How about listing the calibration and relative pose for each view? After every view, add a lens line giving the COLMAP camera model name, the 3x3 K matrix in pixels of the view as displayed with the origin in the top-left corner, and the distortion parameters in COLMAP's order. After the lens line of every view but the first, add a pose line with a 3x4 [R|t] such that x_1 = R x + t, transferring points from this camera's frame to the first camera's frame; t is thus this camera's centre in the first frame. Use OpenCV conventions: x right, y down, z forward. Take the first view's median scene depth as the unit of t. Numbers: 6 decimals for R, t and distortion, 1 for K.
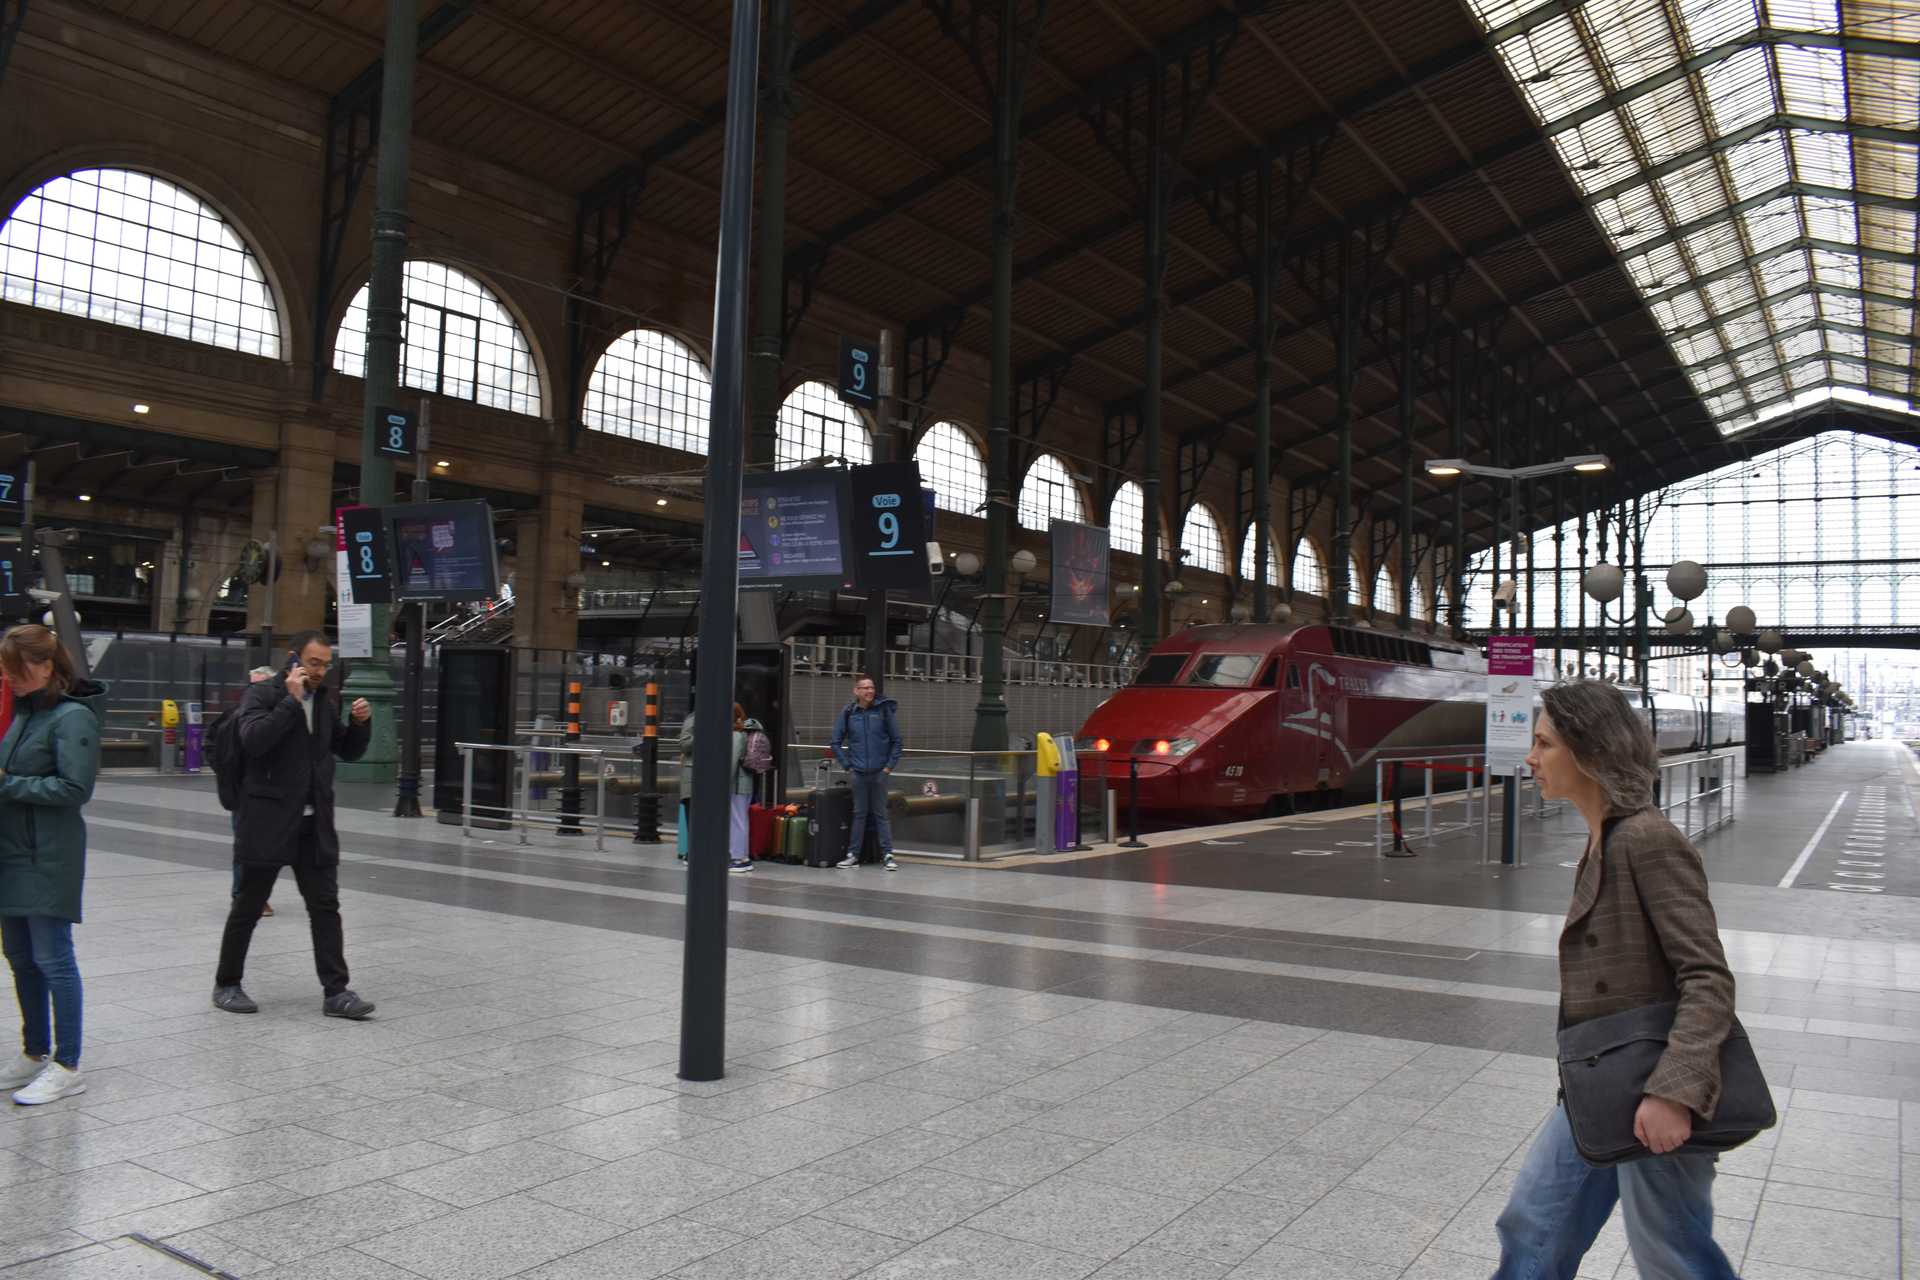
lens RADIAL K [[1502.8, 0, 960.0], [0, 1502.8, 640.0], [0, 0, 1]] dist [-0.098433, 0.019054]
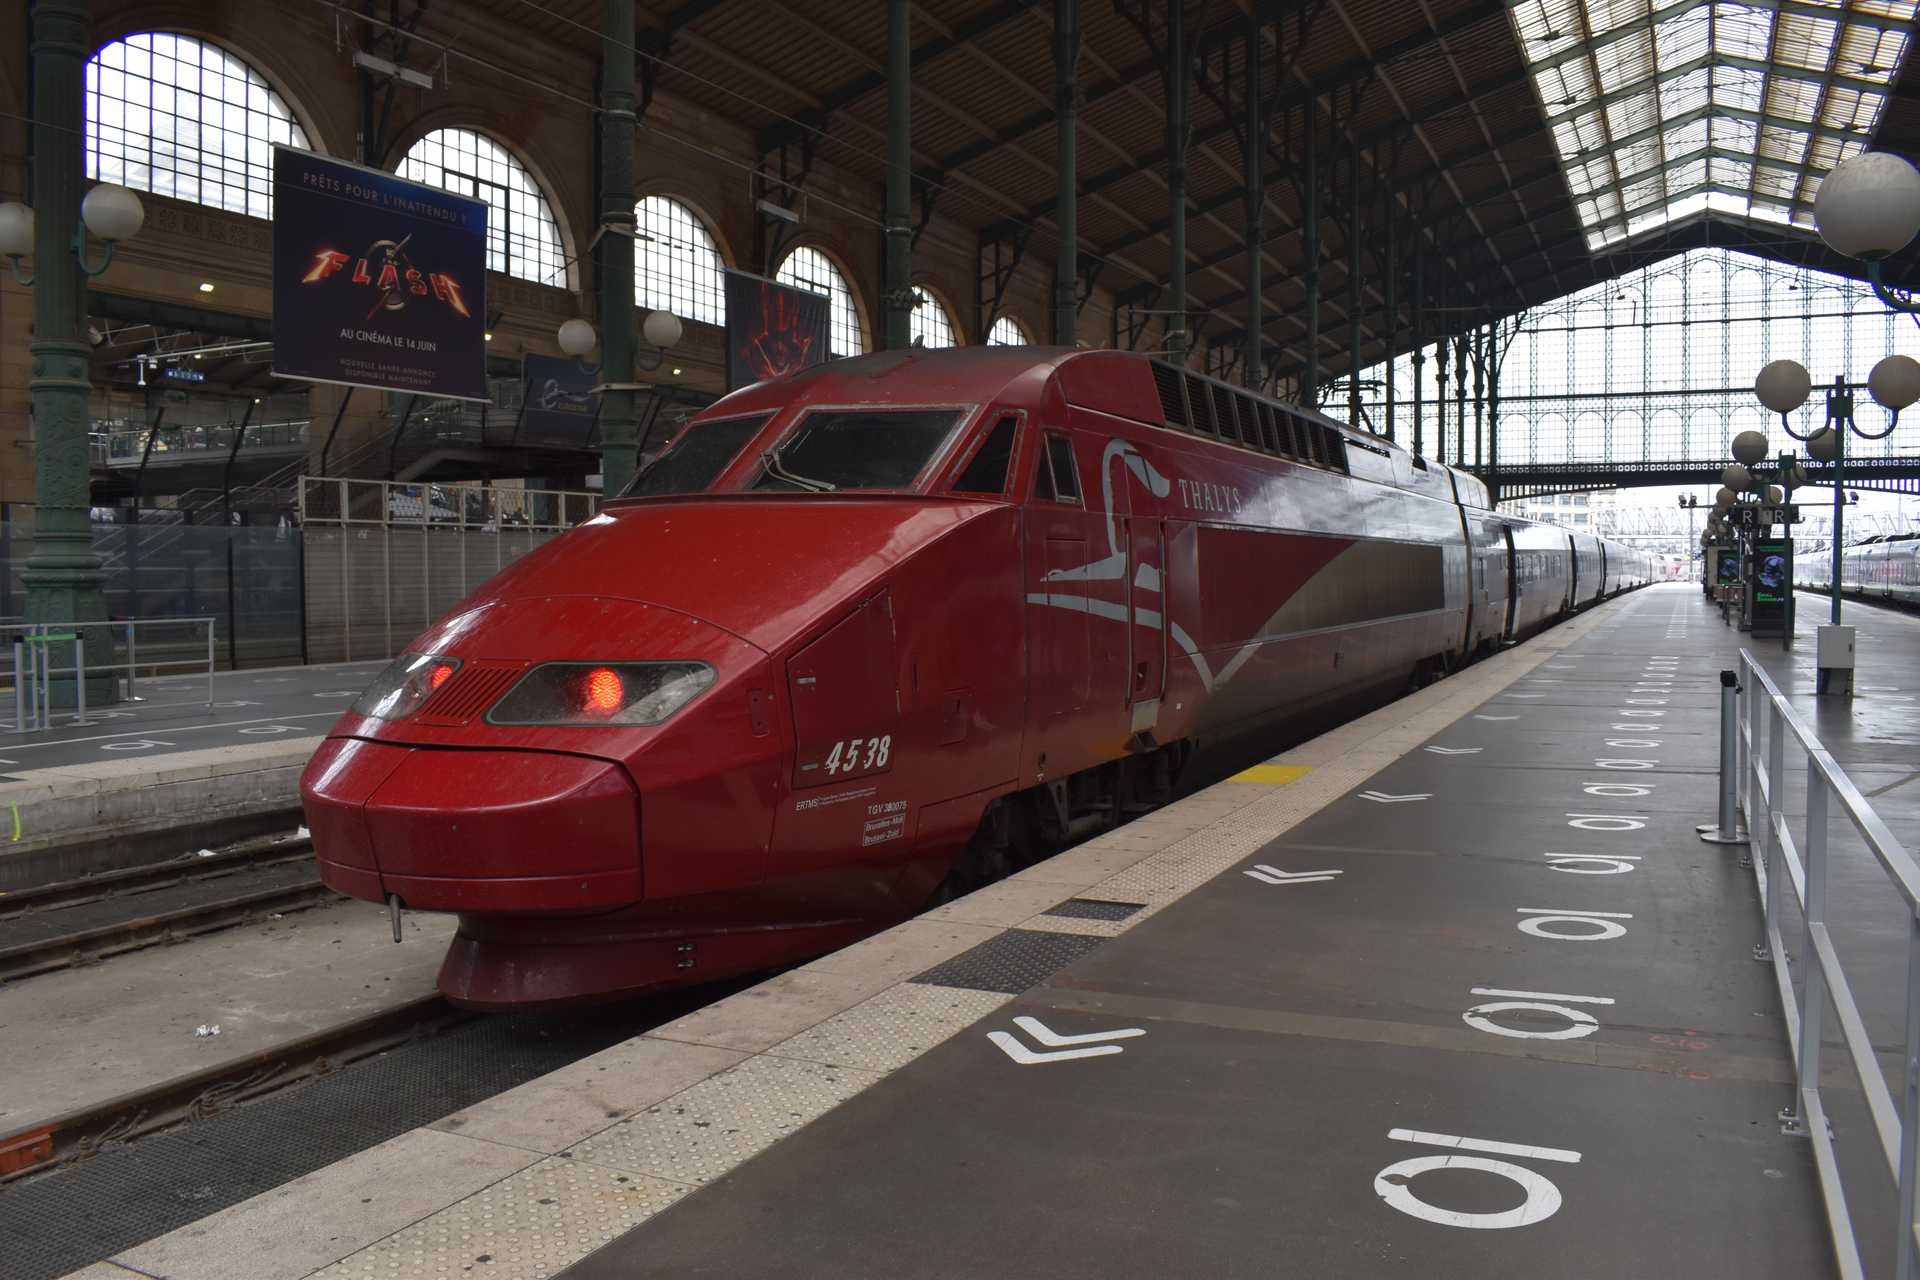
lens RADIAL K [[1554.0, 0, 960.0], [0, 1554.0, 640.0], [0, 0, 1]] dist [-0.089628, 0.009404]
pose [[0.993336, -0.031074, 0.110984, 0.031637], [0.020752, 0.995452, 0.092981, 0.006275], [-0.113369, -0.090059, 0.989463, 0.126526]]
